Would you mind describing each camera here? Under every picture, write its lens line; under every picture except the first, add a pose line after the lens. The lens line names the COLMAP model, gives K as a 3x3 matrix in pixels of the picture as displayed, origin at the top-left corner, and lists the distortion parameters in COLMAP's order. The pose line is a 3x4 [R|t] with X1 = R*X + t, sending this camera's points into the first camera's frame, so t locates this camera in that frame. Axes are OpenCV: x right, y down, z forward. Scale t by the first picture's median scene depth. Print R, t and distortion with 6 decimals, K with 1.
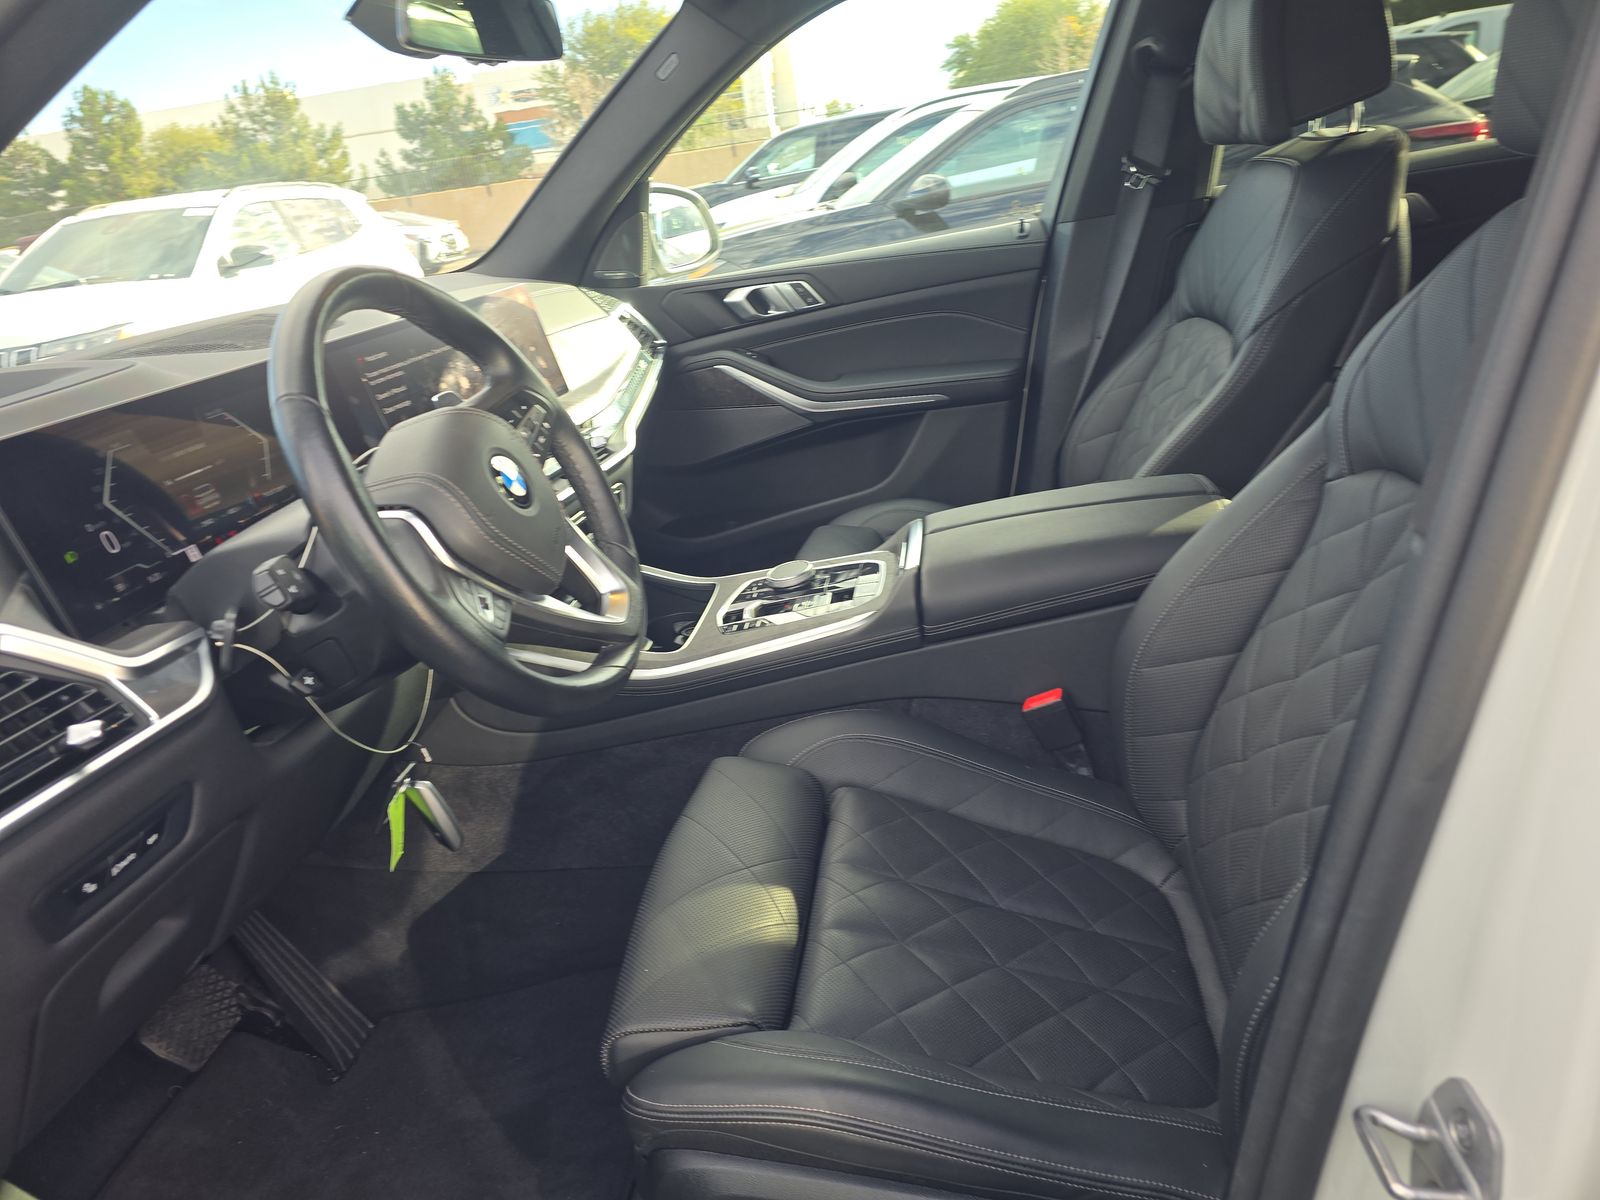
lens RADIAL K [[1046.6, 0, 803.3], [0, 1046.6, 609.6], [0, 0, 1]] dist [0.044535, -0.036766]
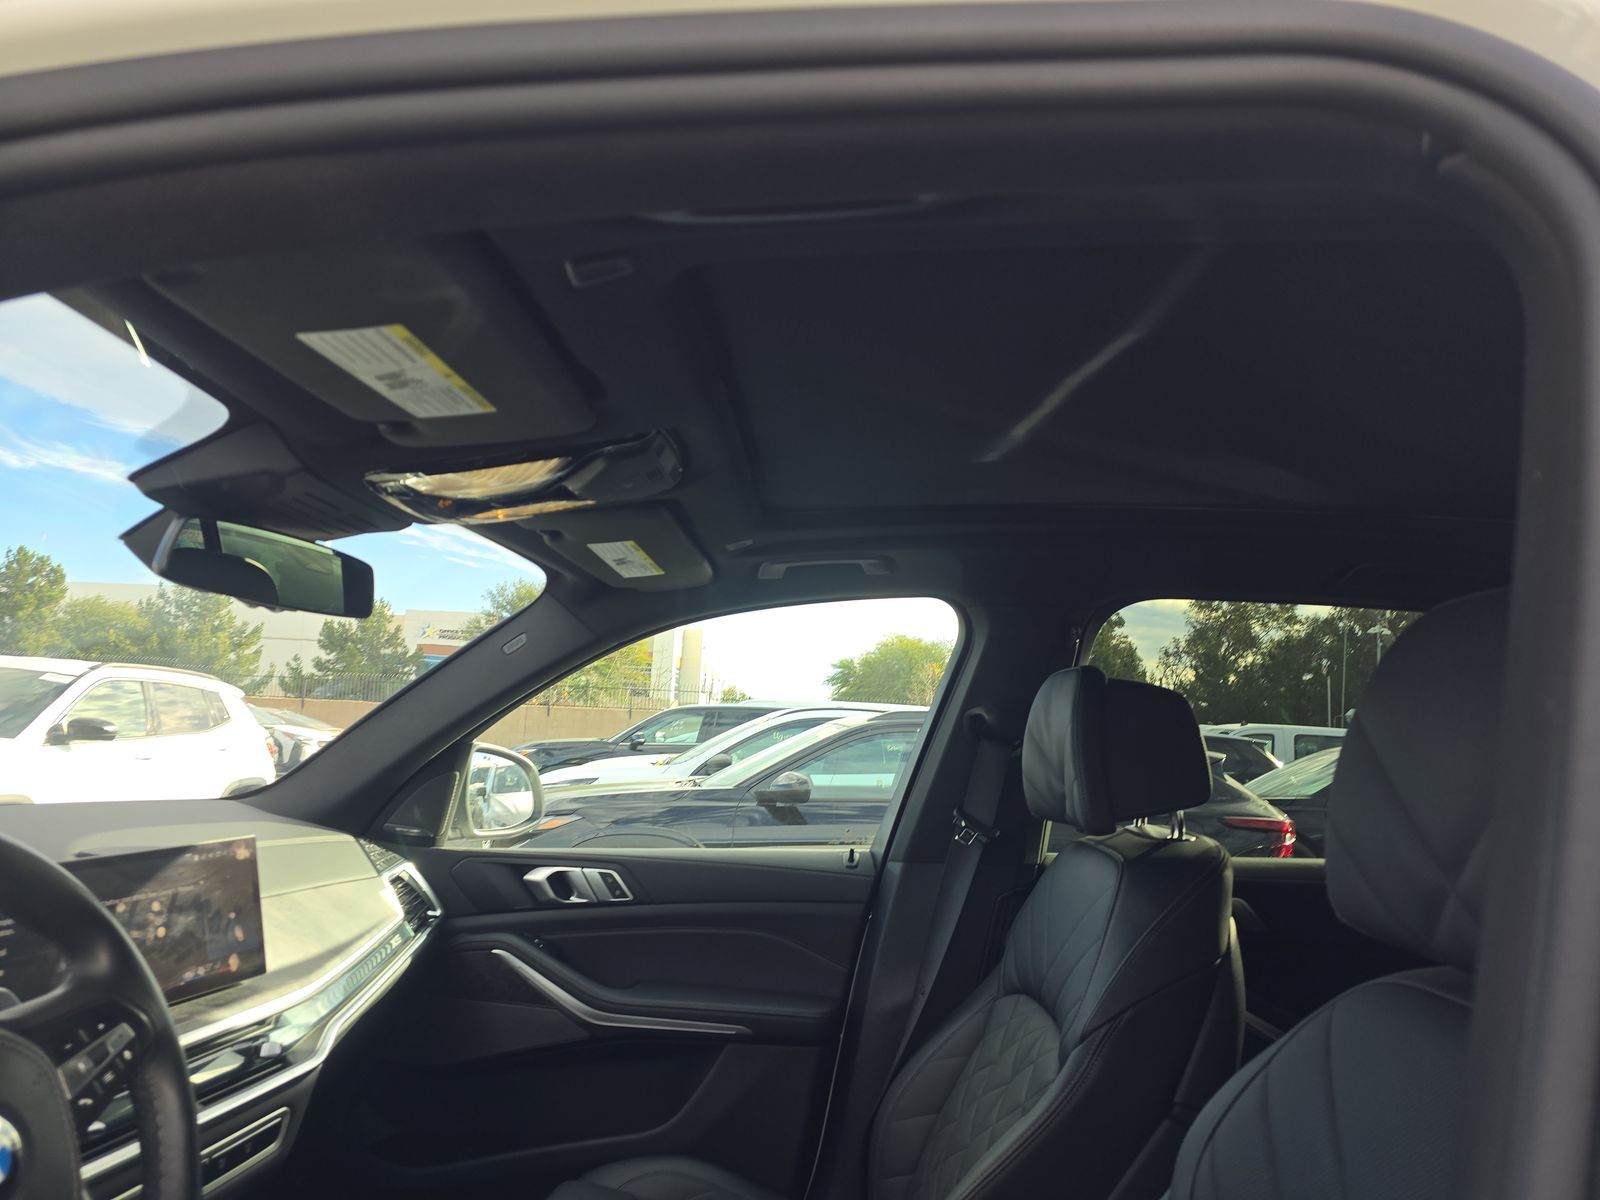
lens RADIAL K [[1046.6, 0, 804.6], [0, 1046.6, 609.4], [0, 0, 1]] dist [0.044535, -0.036766]
pose [[0.978942, 0.187470, 0.080796, 0.044536], [-0.121019, 0.851690, -0.509880, -0.061119], [-0.164401, 0.489365, 0.856443, 0.082644]]
